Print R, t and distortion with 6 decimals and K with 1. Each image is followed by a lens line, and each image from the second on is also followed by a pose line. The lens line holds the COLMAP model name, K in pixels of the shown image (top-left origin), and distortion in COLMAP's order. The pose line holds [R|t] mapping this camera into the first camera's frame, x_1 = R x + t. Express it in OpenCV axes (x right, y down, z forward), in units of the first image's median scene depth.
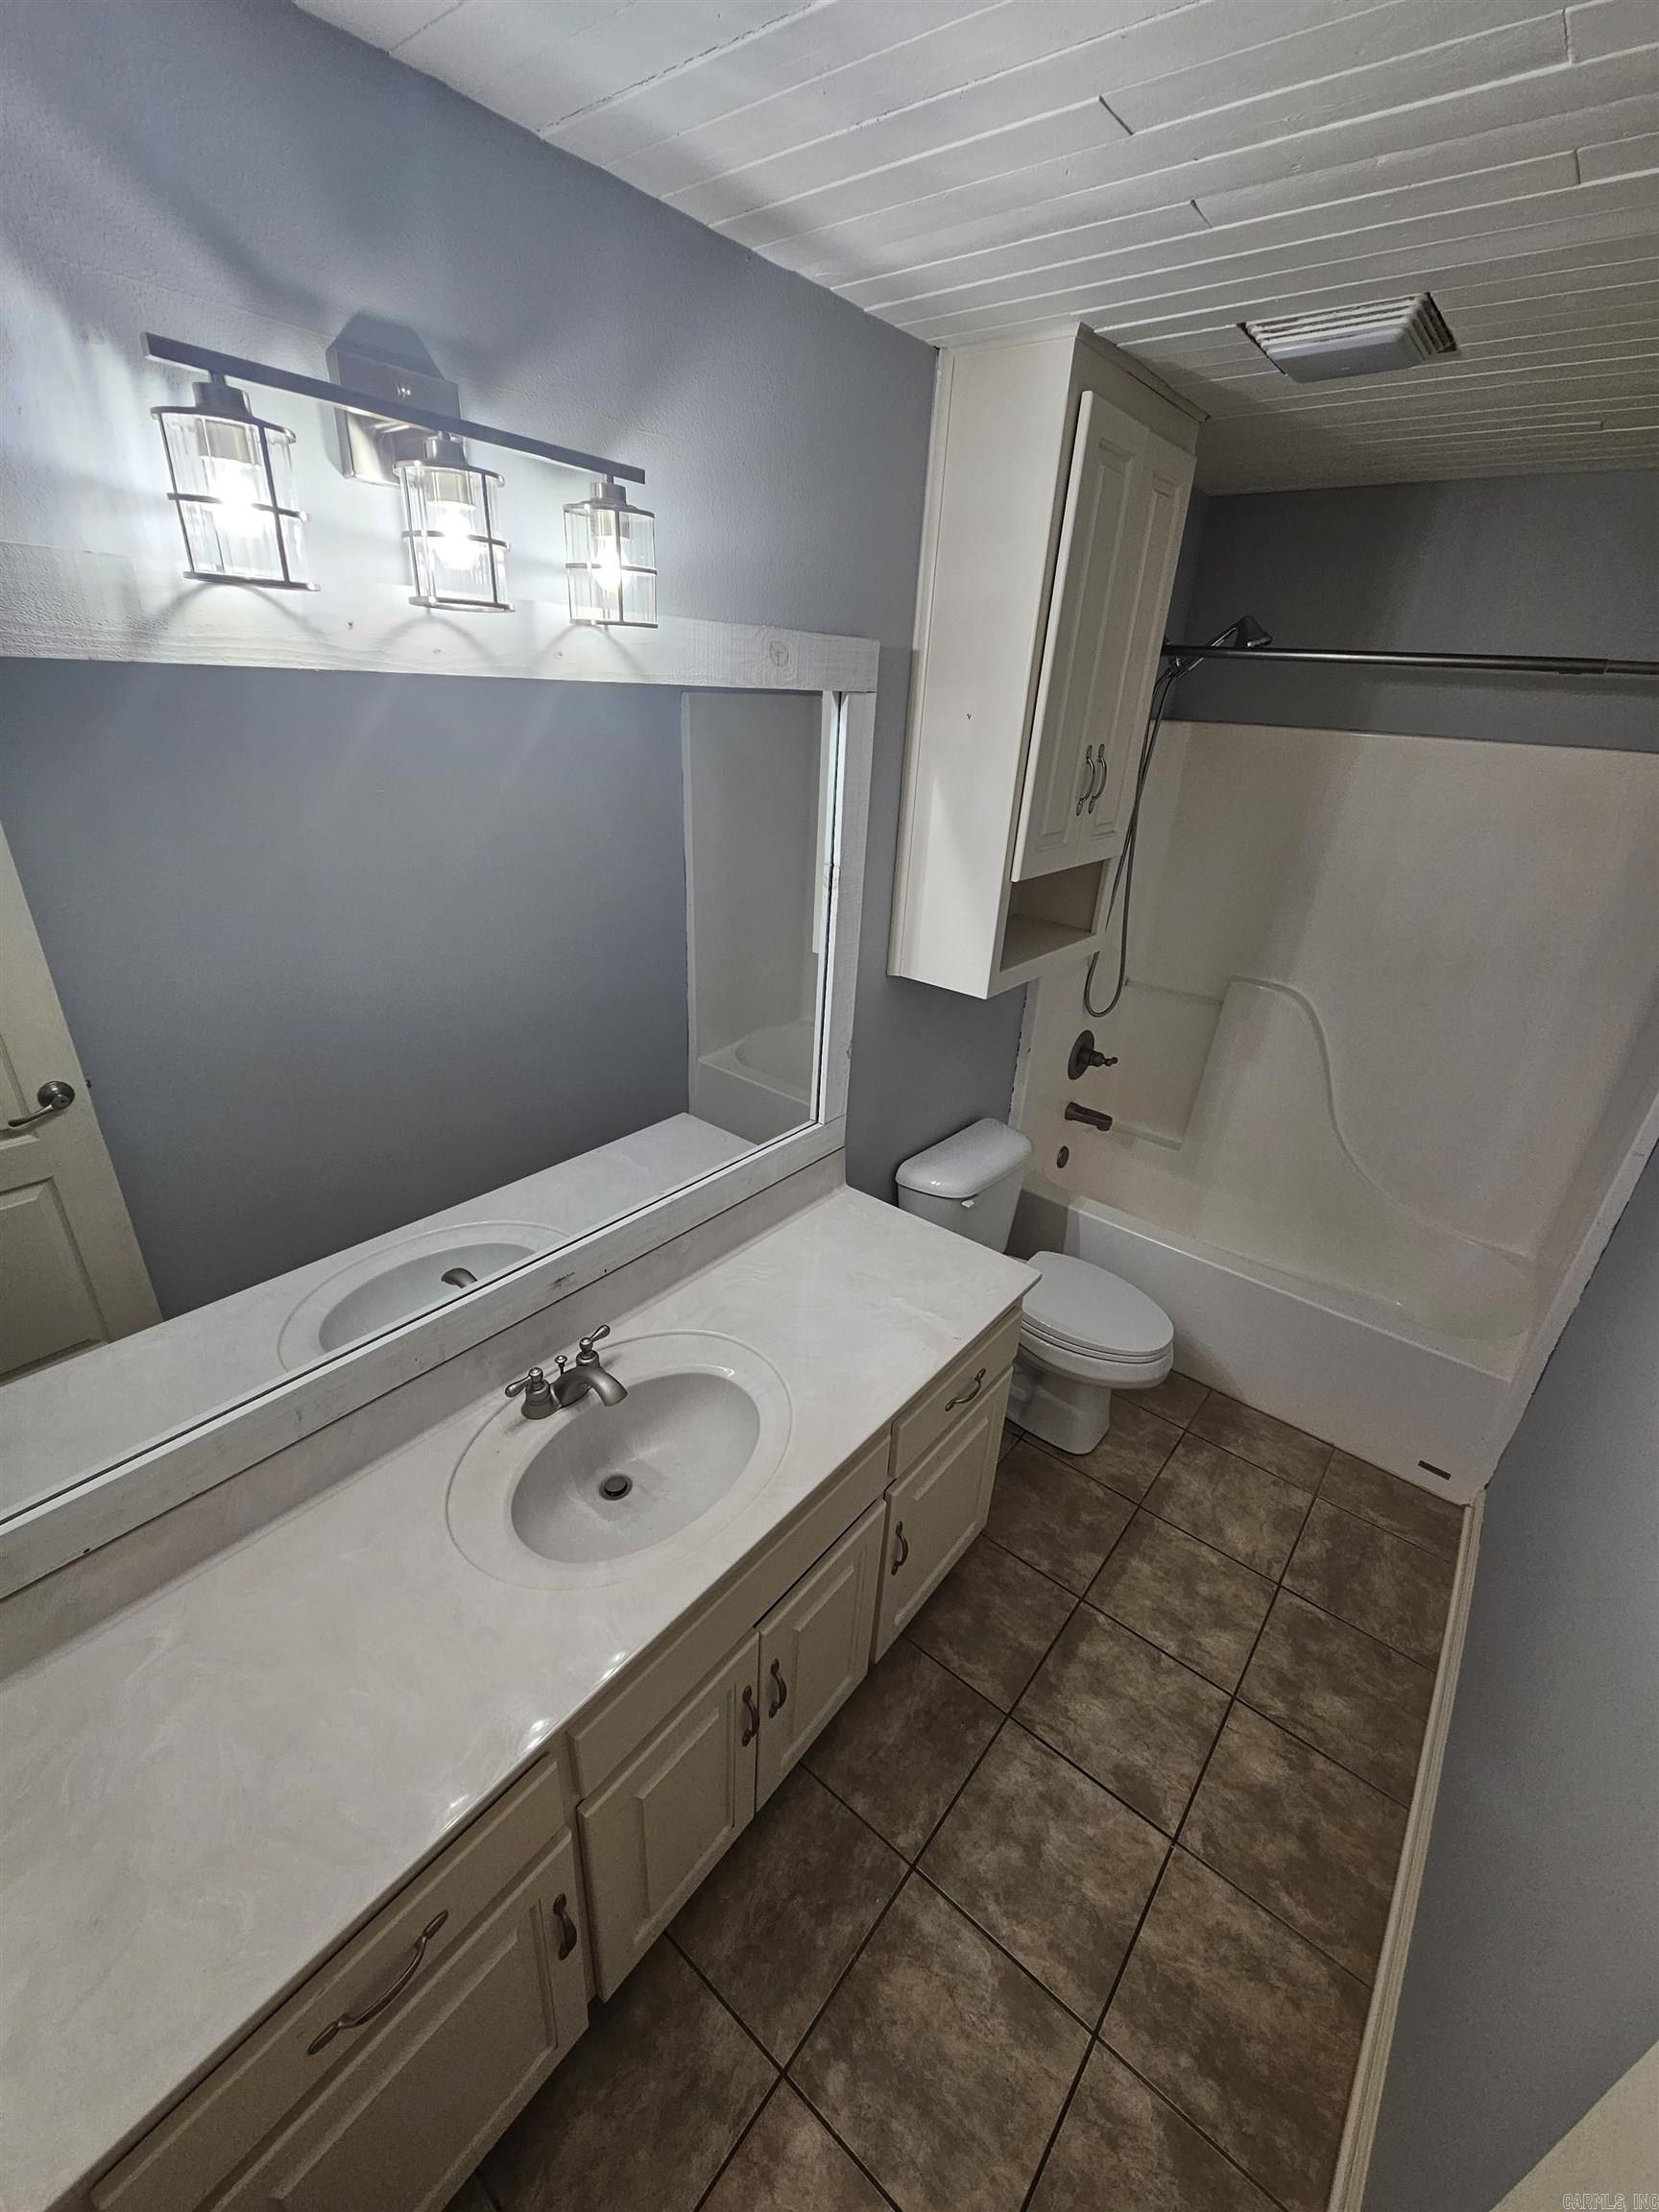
lens RADIAL K [[910.7, 0, 826.2], [0, 910.7, 1113.0], [0, 0, 1]] dist [-0.001563, 0.002687]
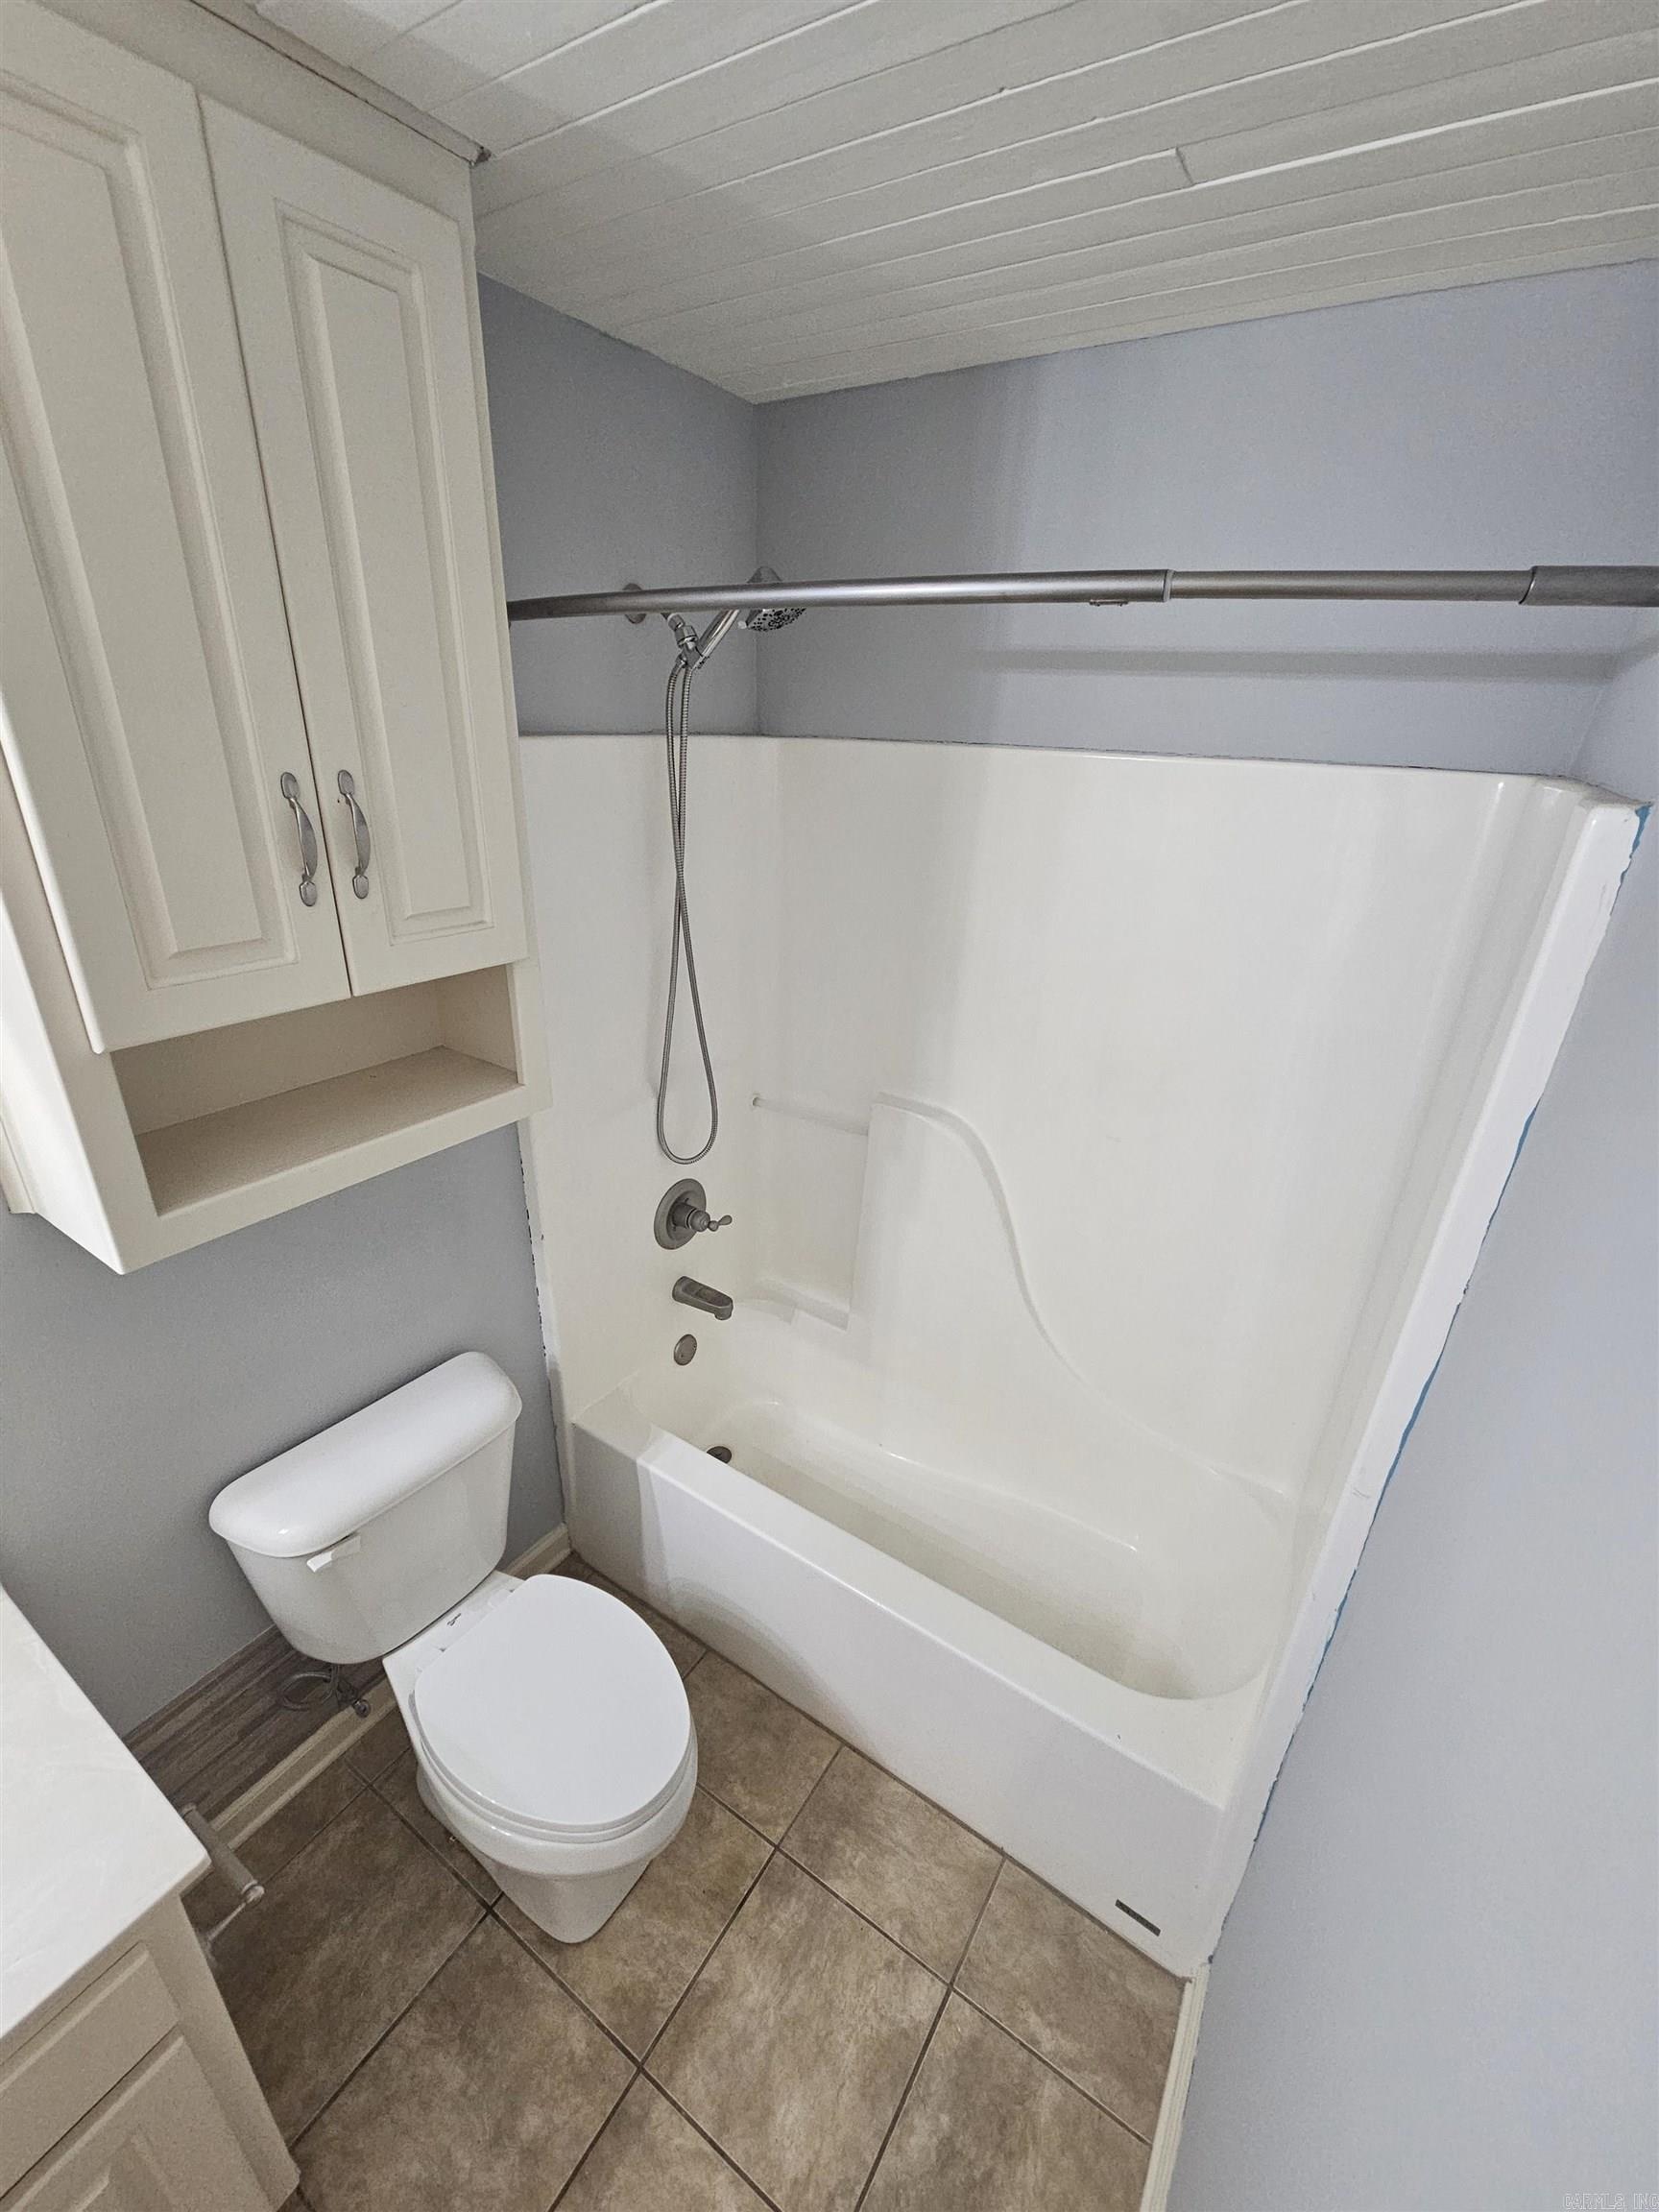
lens RADIAL K [[910.7, 0, 824.0], [0, 910.7, 1114.9], [0, 0, 1]] dist [-0.001563, 0.002687]
pose [[0.995072, -0.051656, 0.084638, 0.415909], [0.054179, 0.998145, -0.027782, -0.141928], [-0.083046, 0.032231, 0.996024, 0.369215]]
